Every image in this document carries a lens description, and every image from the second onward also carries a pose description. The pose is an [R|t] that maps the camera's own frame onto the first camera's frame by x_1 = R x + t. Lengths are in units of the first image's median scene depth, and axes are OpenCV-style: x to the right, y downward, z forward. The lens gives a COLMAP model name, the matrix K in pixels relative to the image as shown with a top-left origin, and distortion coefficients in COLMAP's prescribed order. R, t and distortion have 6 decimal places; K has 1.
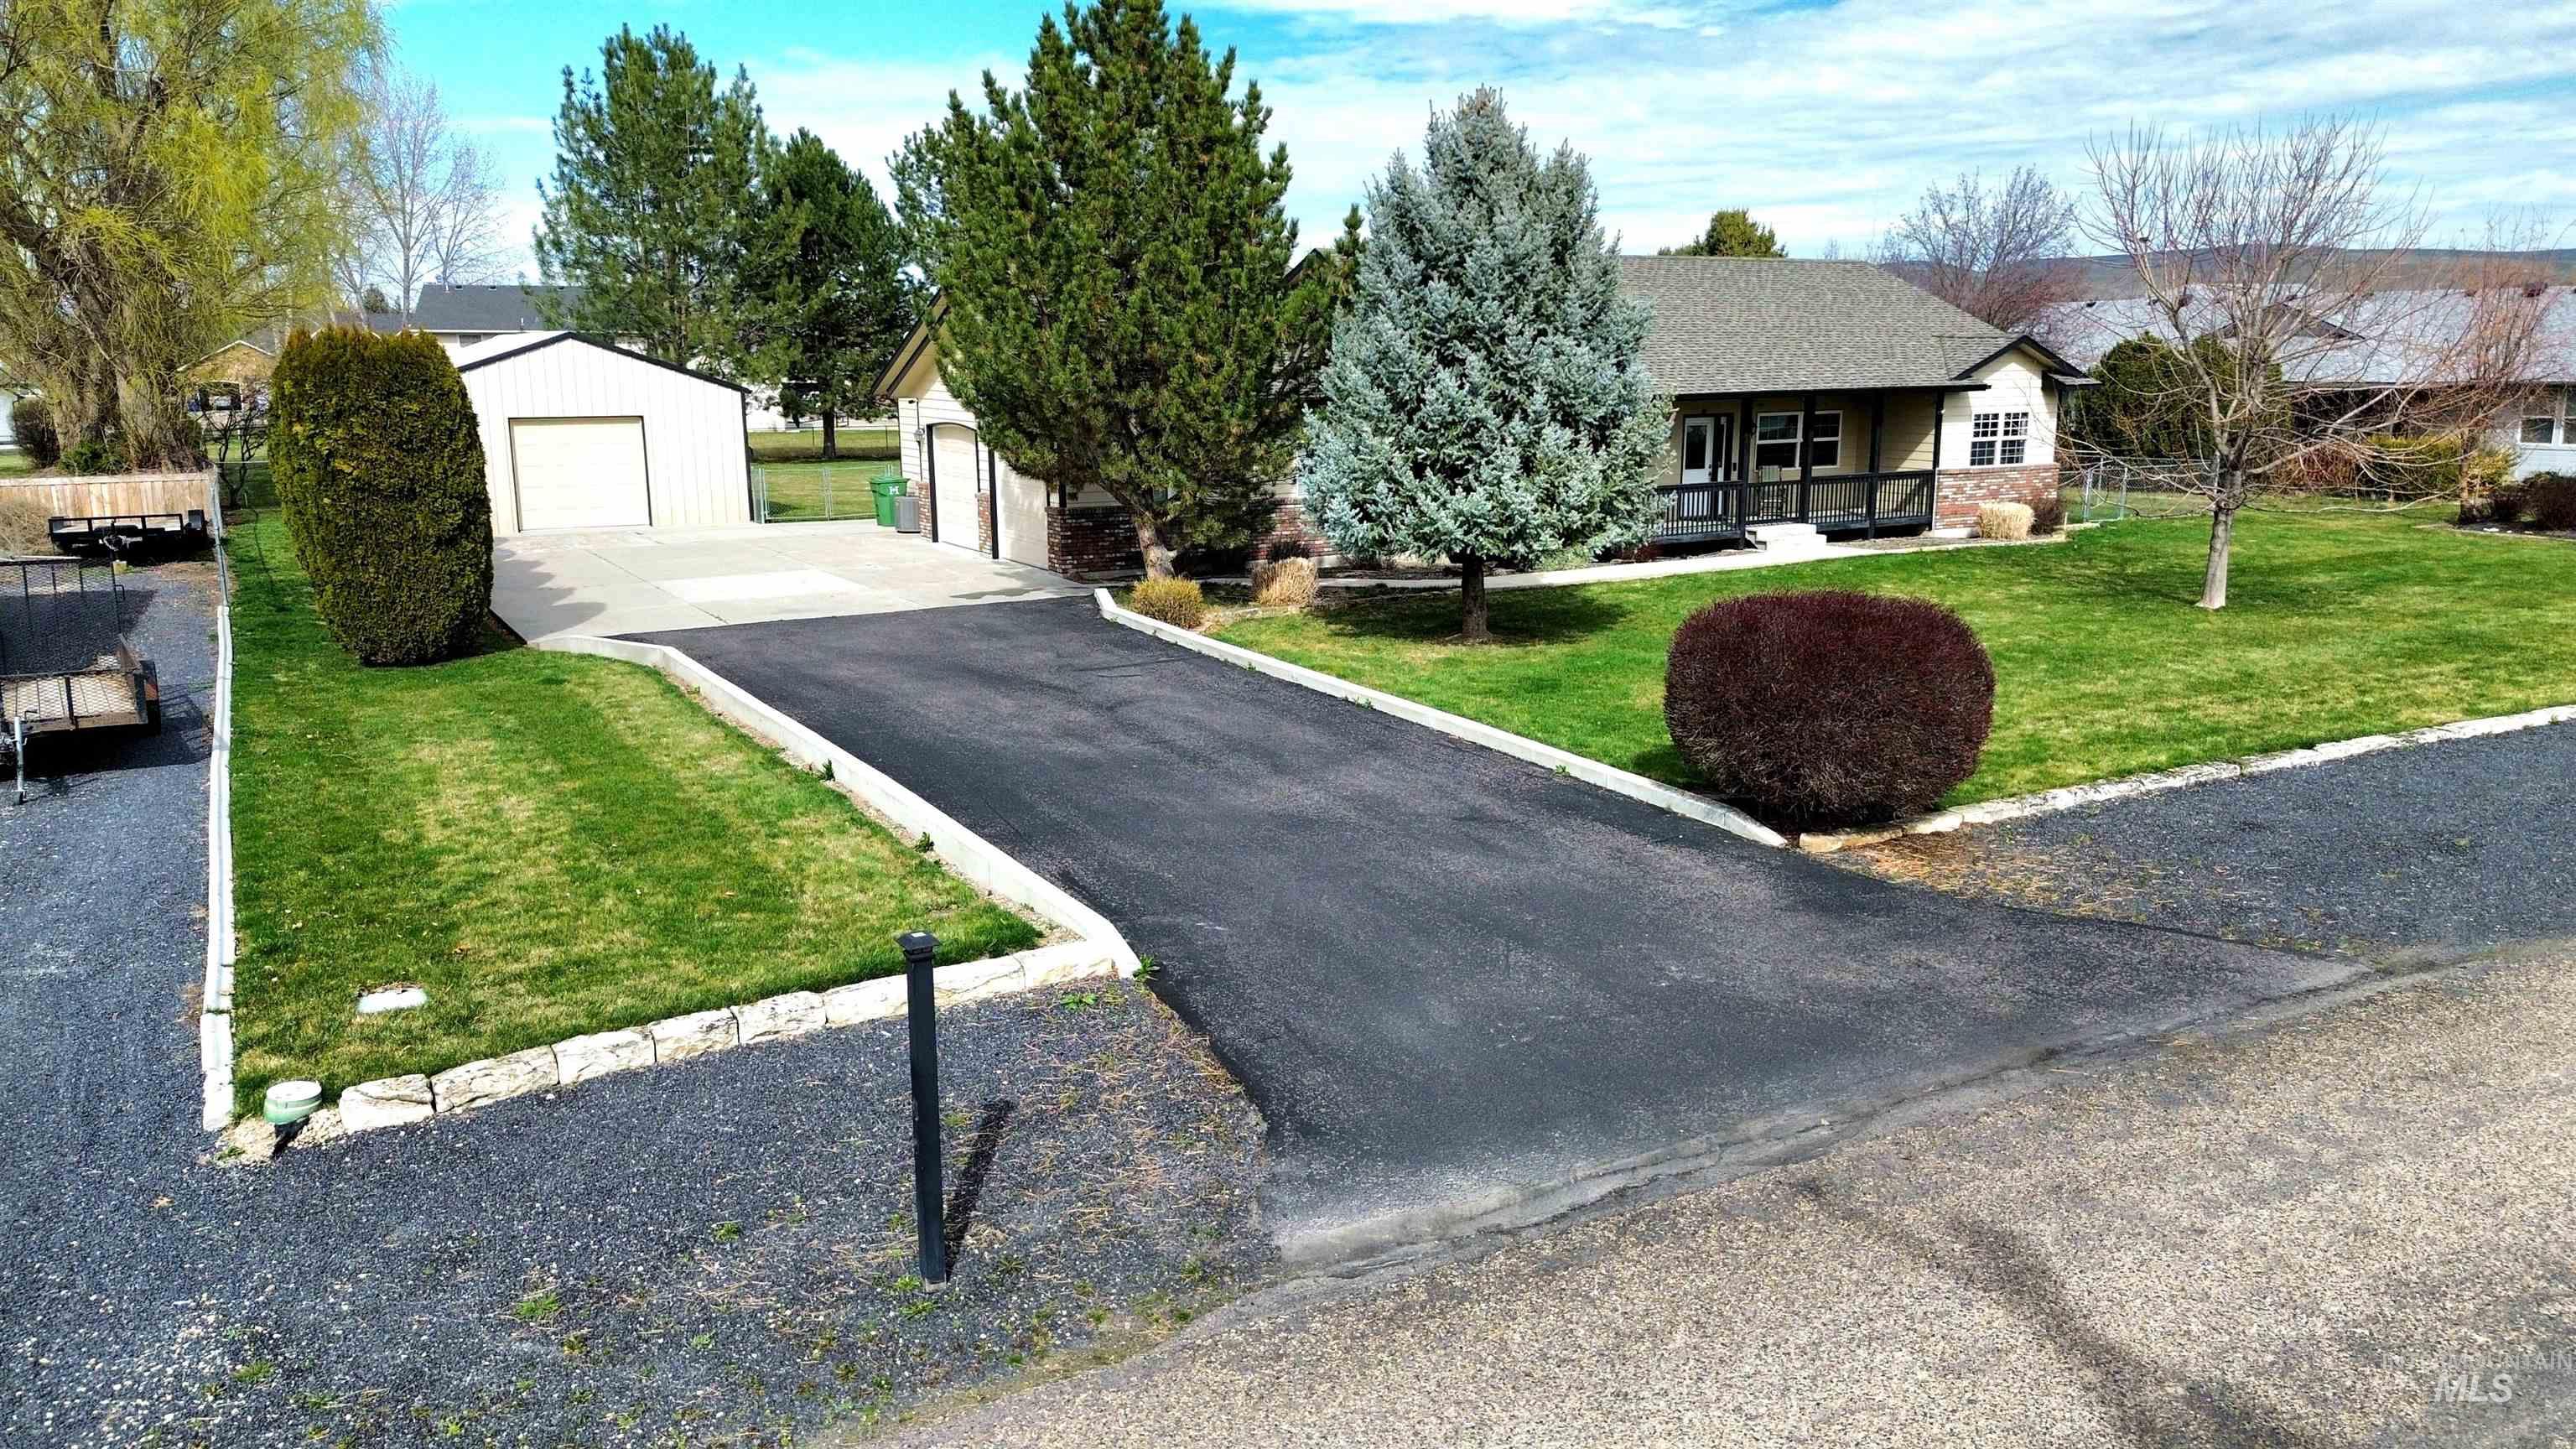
lens RADIAL K [[1789.9, 0, 1308.5], [0, 1789.9, 712.0], [0, 0, 1]] dist [0.063033, -0.067922]
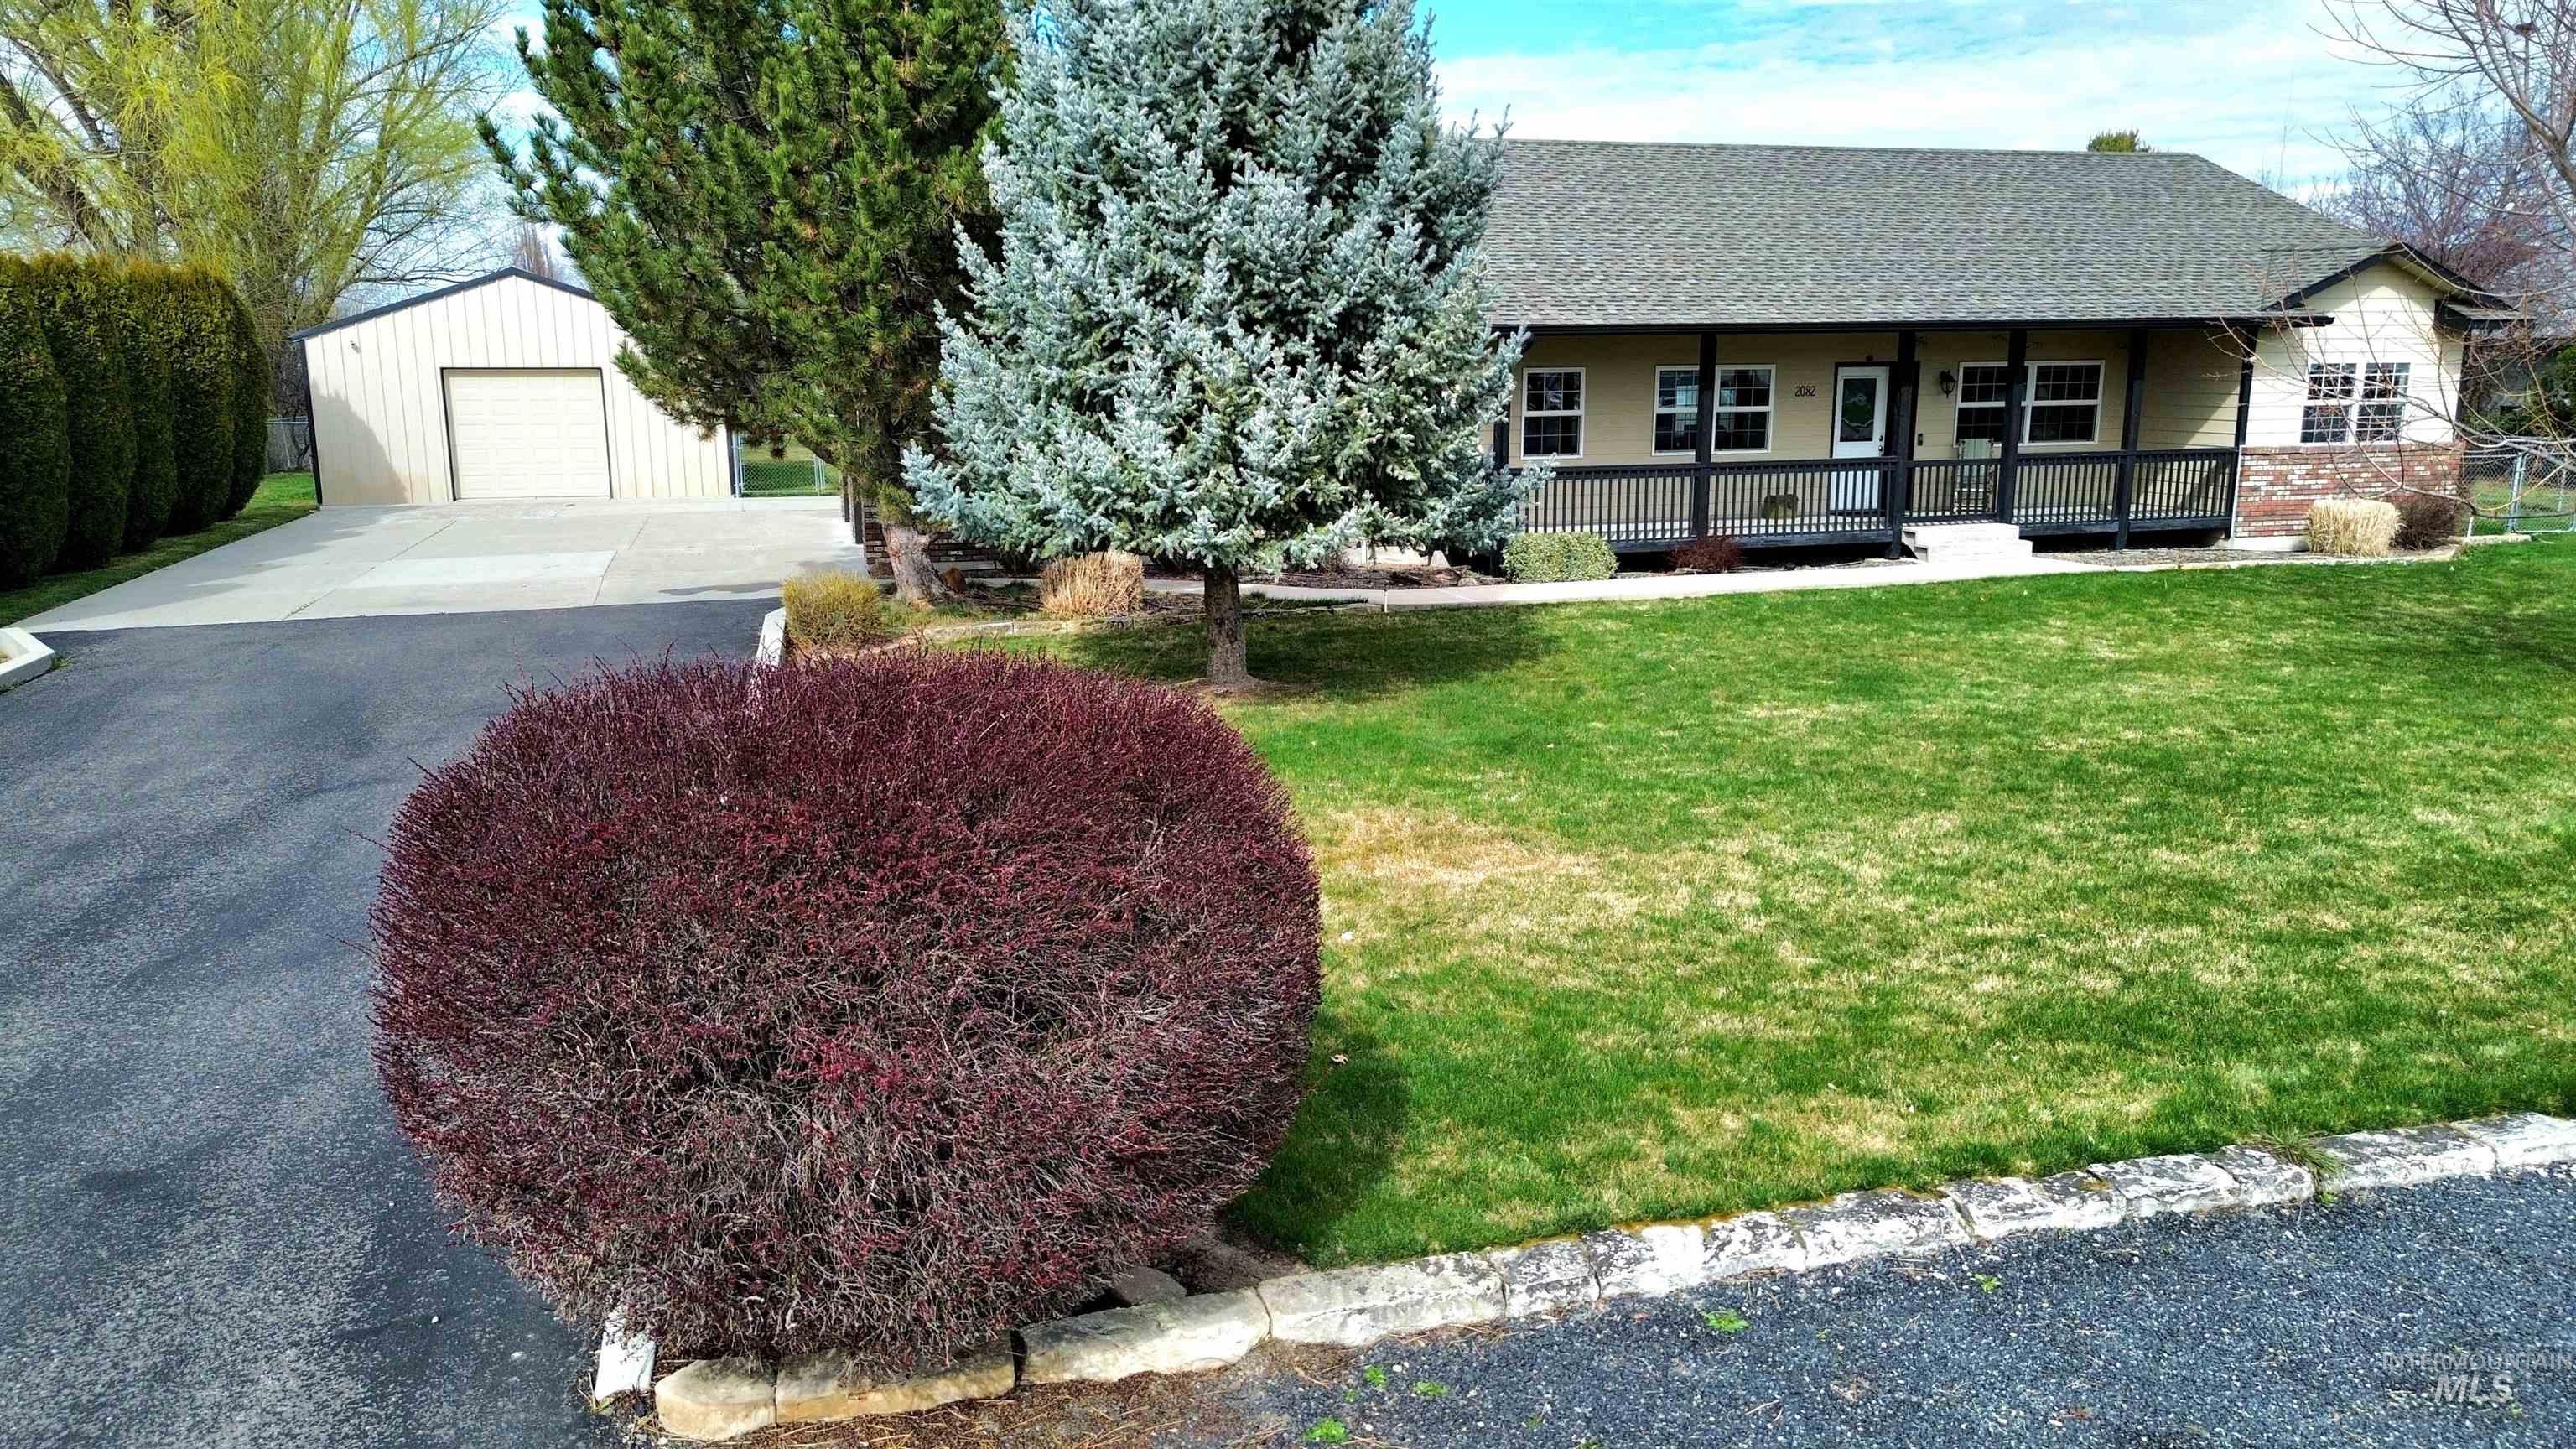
lens RADIAL K [[1826.6, 0, 1281.5], [0, 1826.6, 730.6], [0, 0, 1]] dist [0.073770, -0.074255]
pose [[0.970633, 0.049331, -0.235454, 0.270219], [-0.047230, 0.998778, 0.014560, -0.037296], [0.235884, -0.003012, 0.971776, 0.400424]]
